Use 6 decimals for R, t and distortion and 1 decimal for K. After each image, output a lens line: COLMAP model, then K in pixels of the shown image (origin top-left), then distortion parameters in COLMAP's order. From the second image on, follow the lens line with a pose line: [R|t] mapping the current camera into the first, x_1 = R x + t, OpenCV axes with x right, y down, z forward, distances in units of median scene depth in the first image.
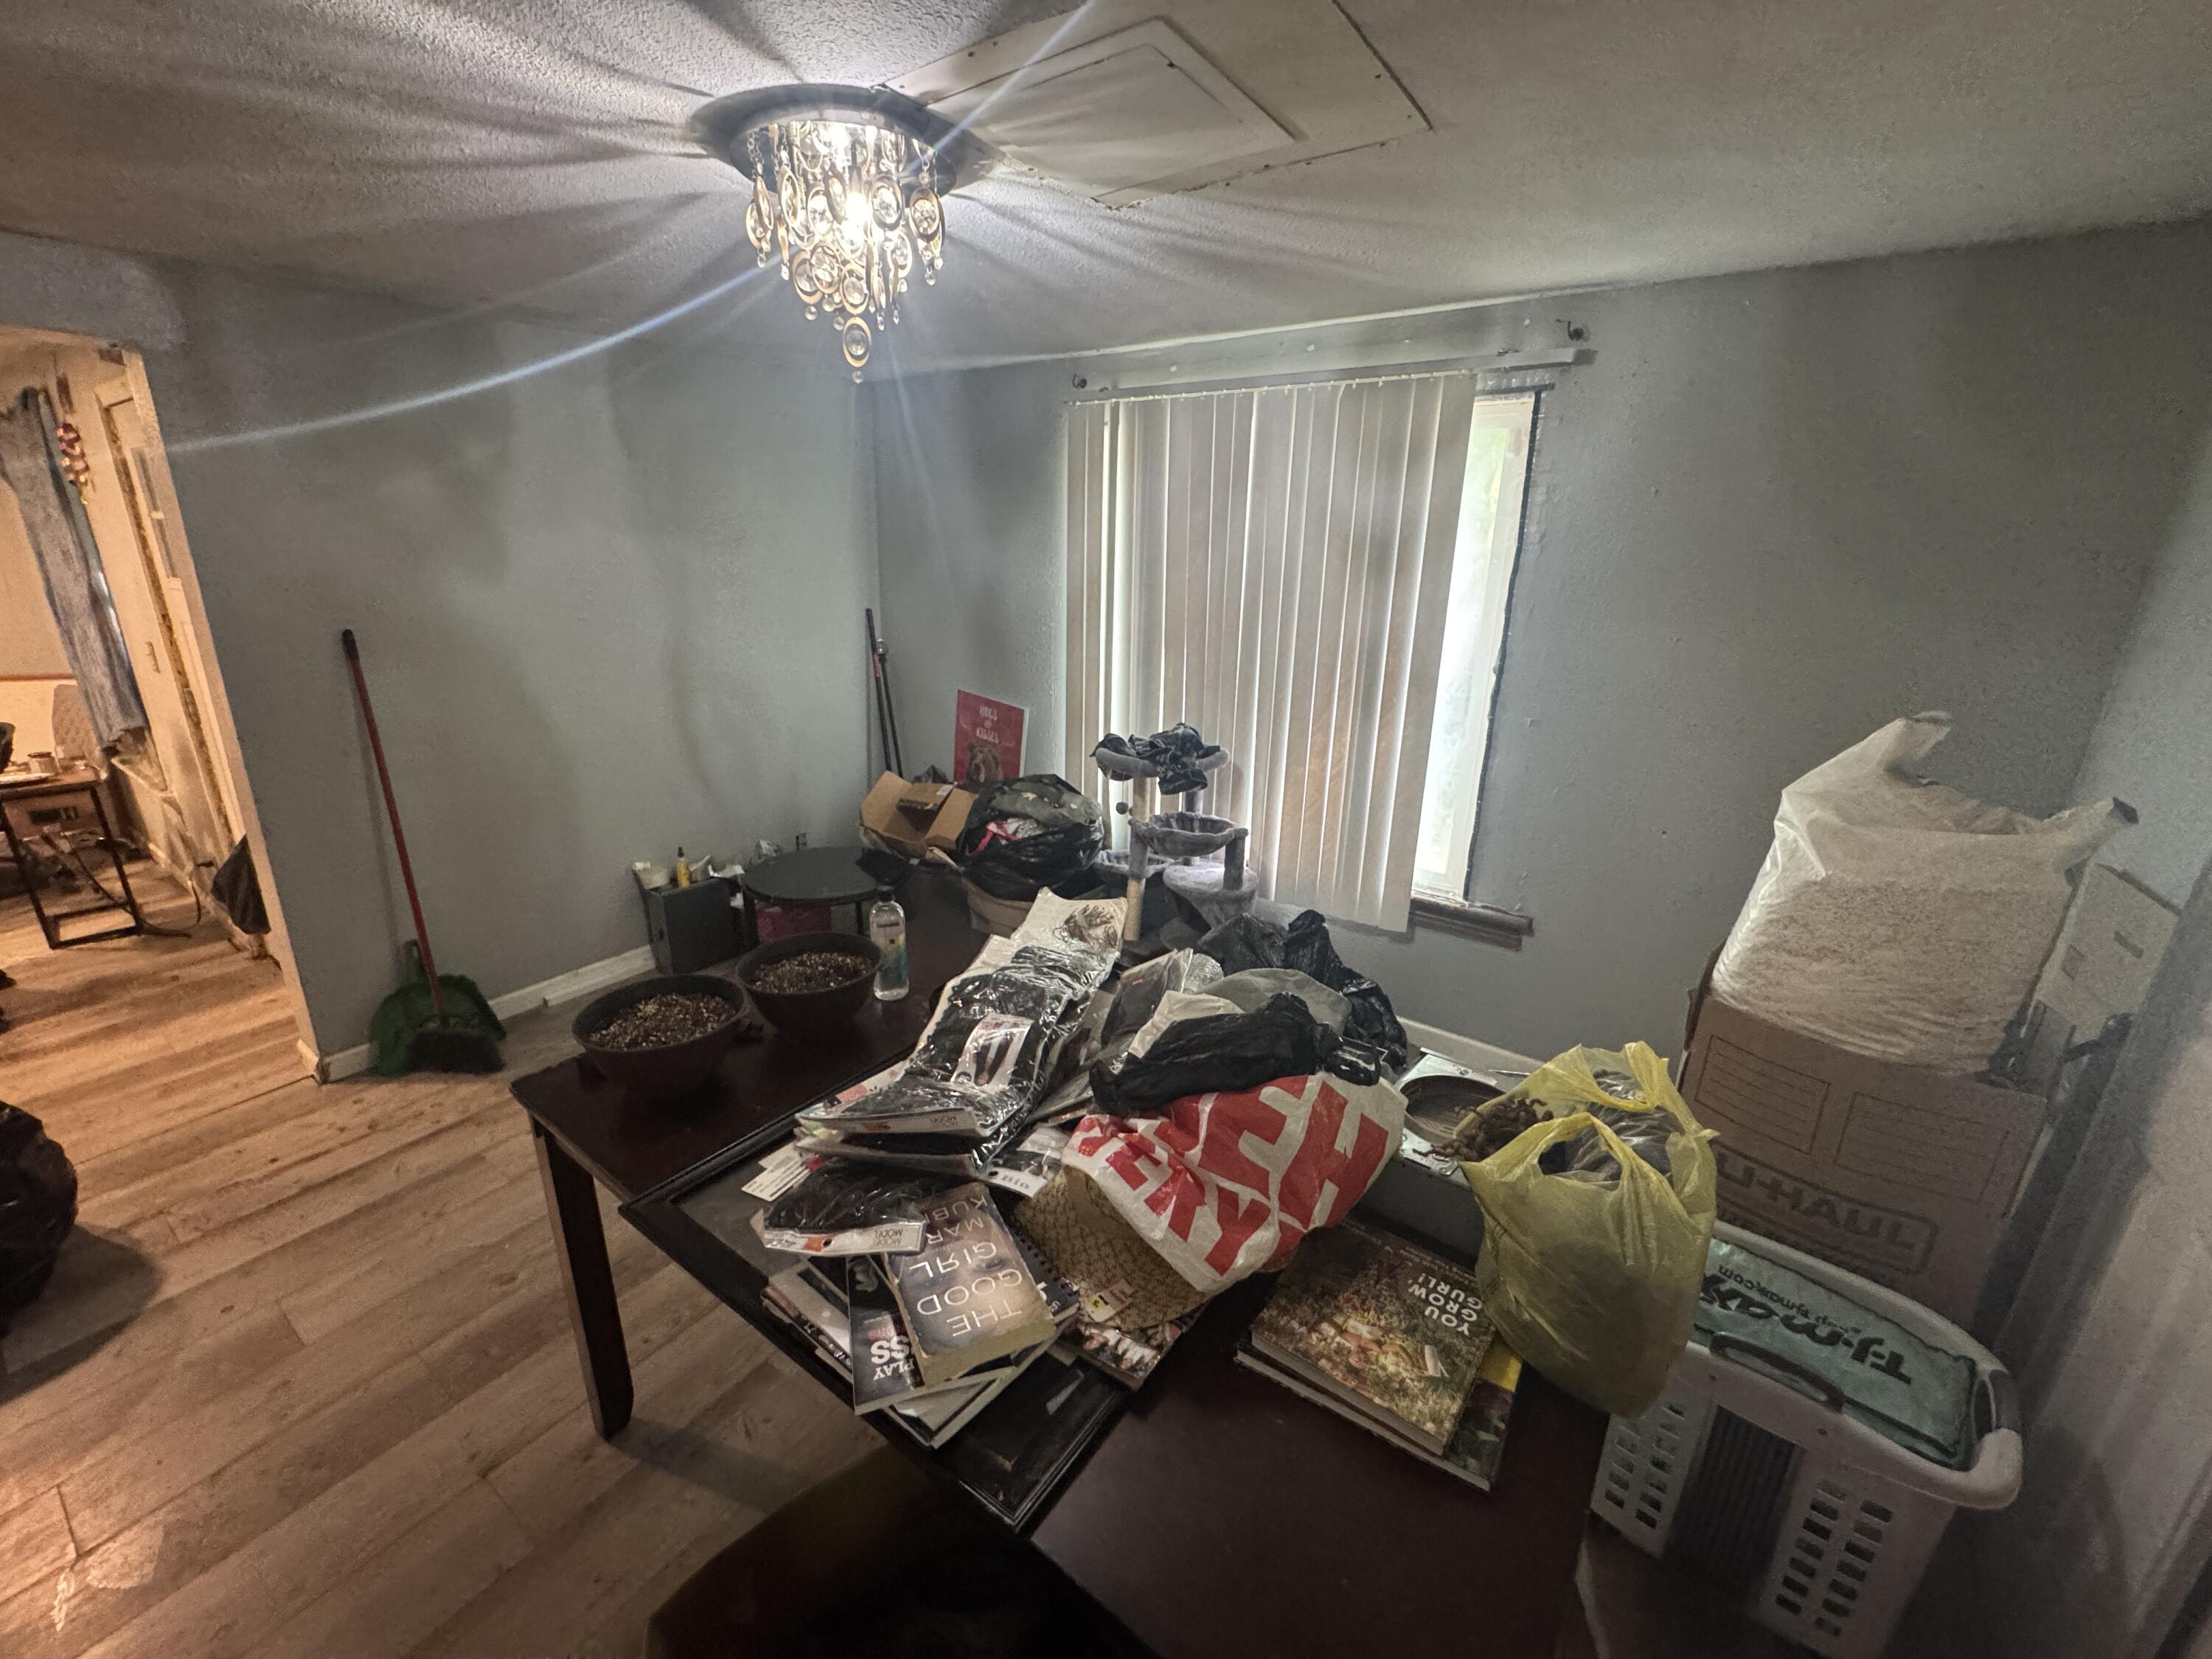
lens RADIAL K [[887.6, 0, 1107.3], [0, 887.6, 830.2], [0, 0, 1]] dist [0.000704, -0.000221]
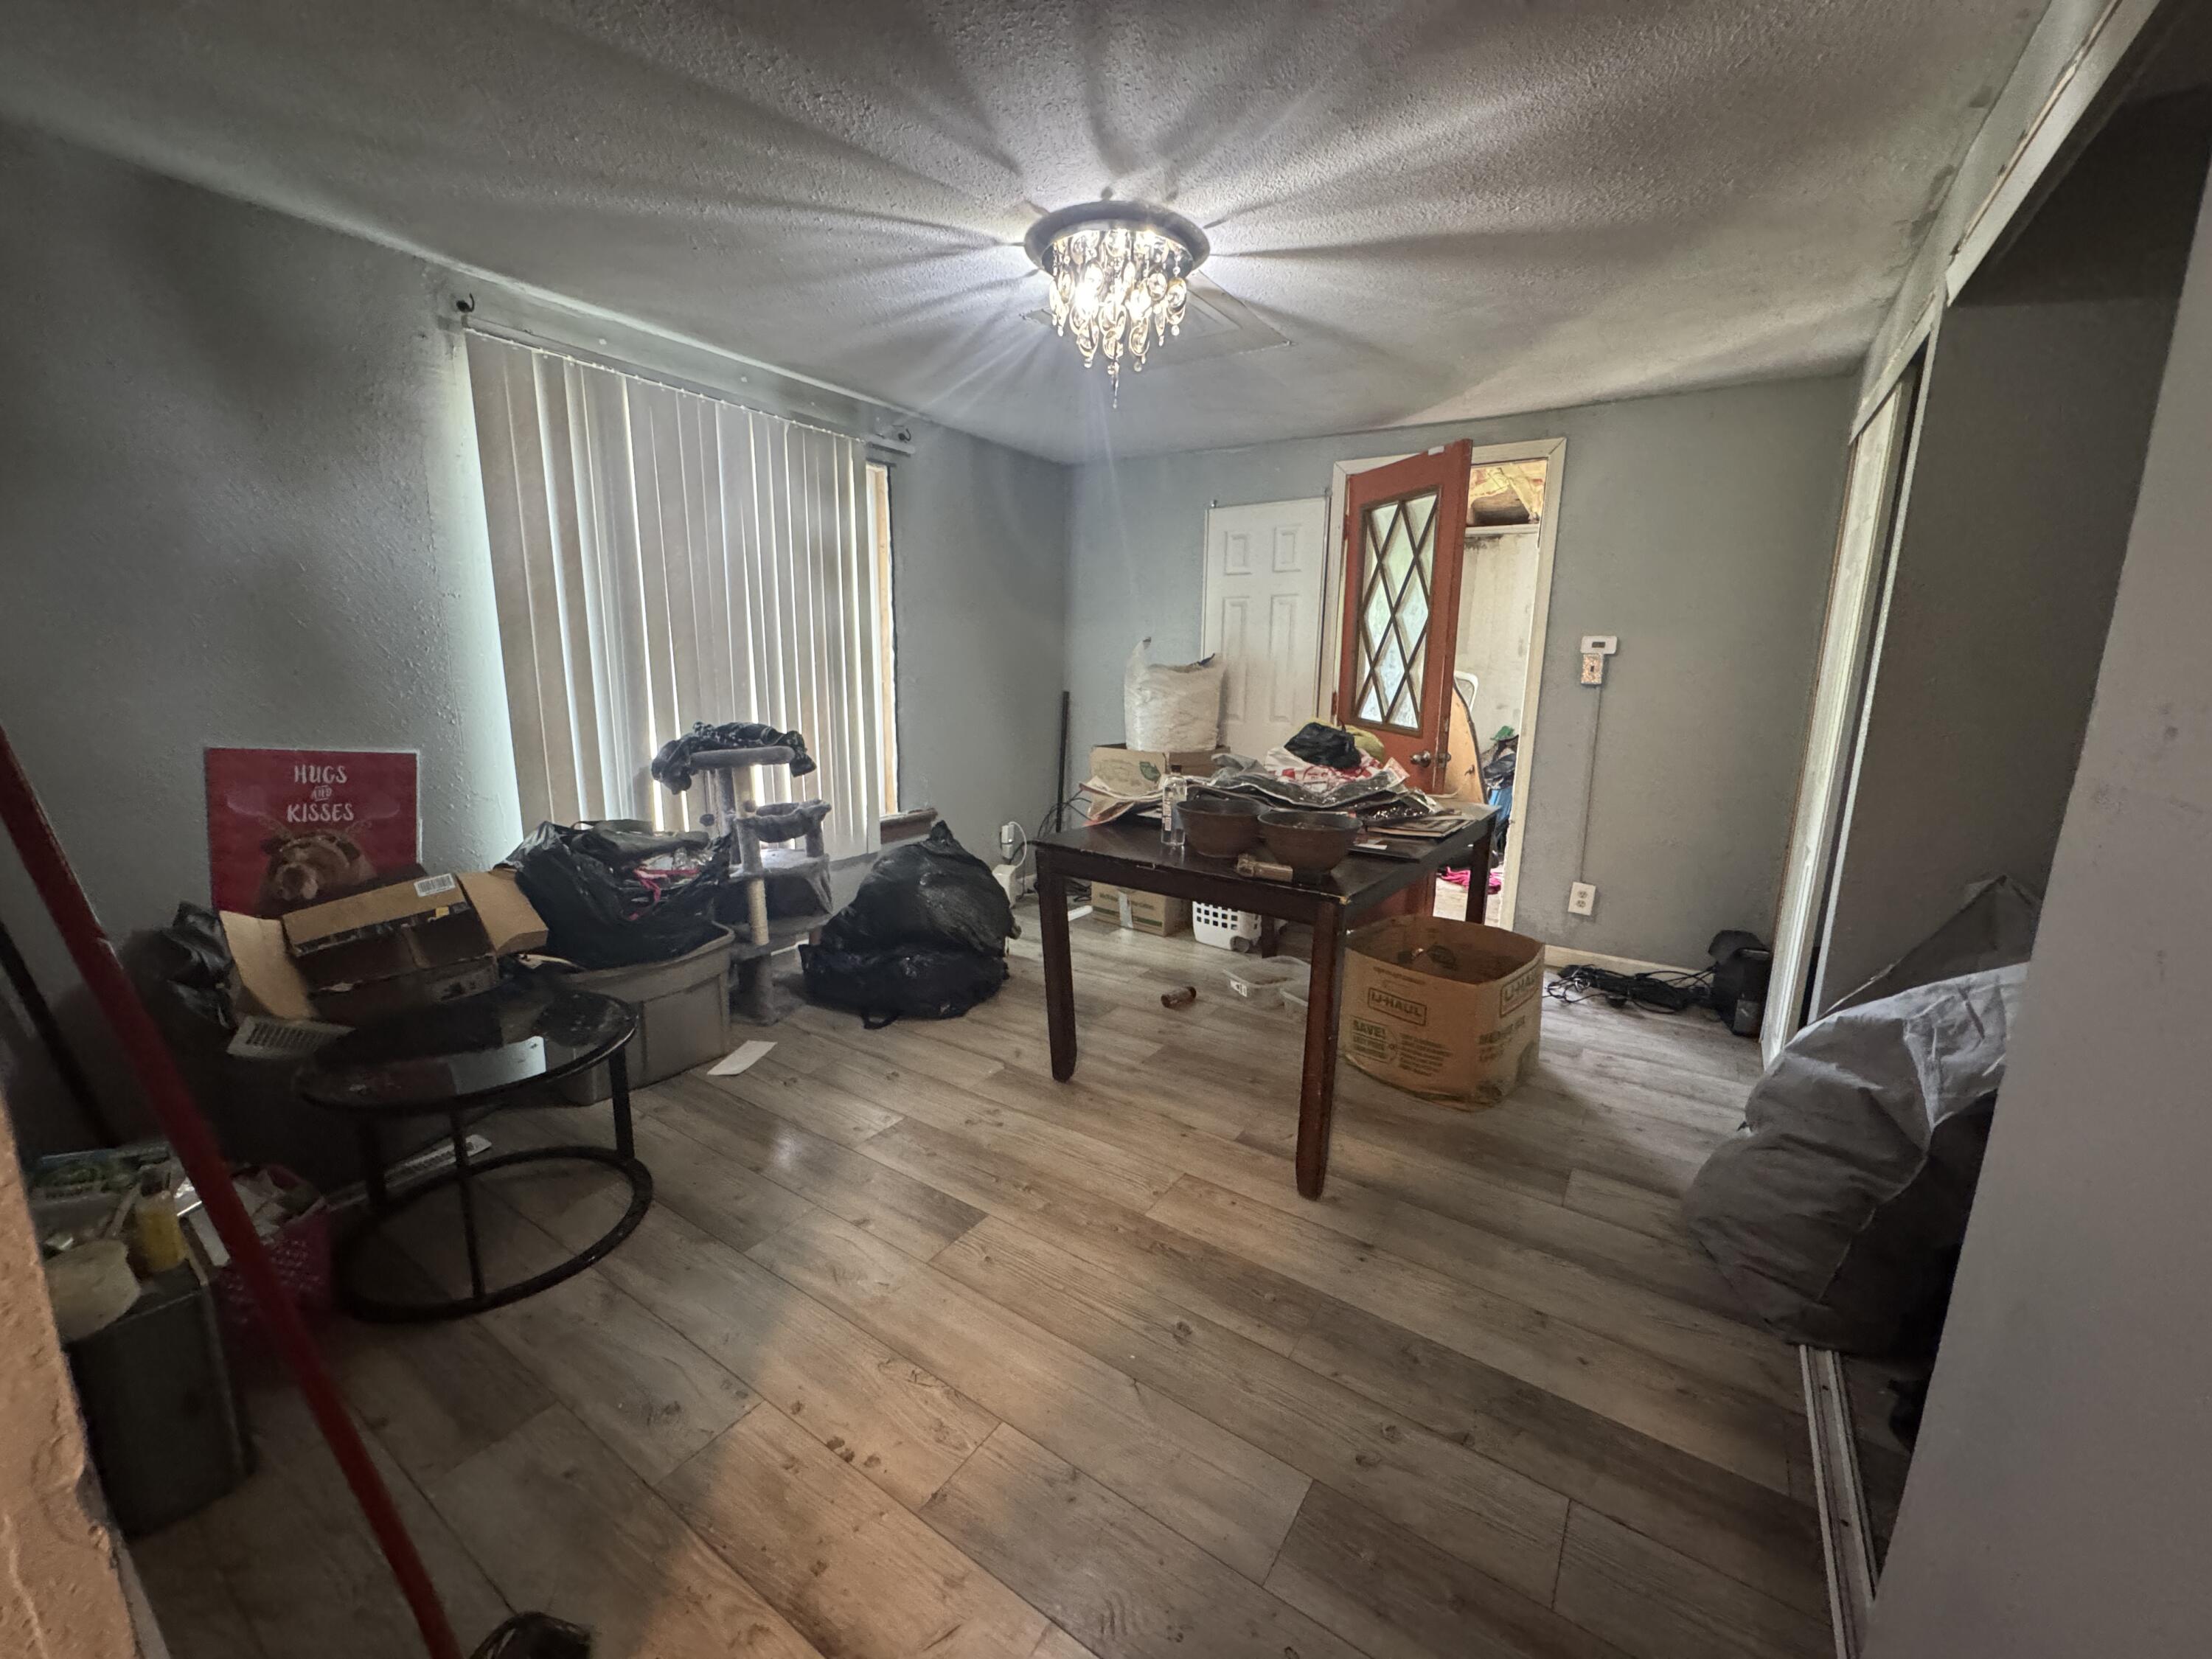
lens RADIAL K [[887.6, 0, 1106.9], [0, 887.6, 826.2], [0, 0, 1]] dist [0.000704, -0.000221]
pose [[-0.022252, -0.208642, 0.977739, -1.851747], [0.281251, 0.937178, 0.206387, -0.184754], [-0.959376, 0.279583, 0.037827, 1.190346]]
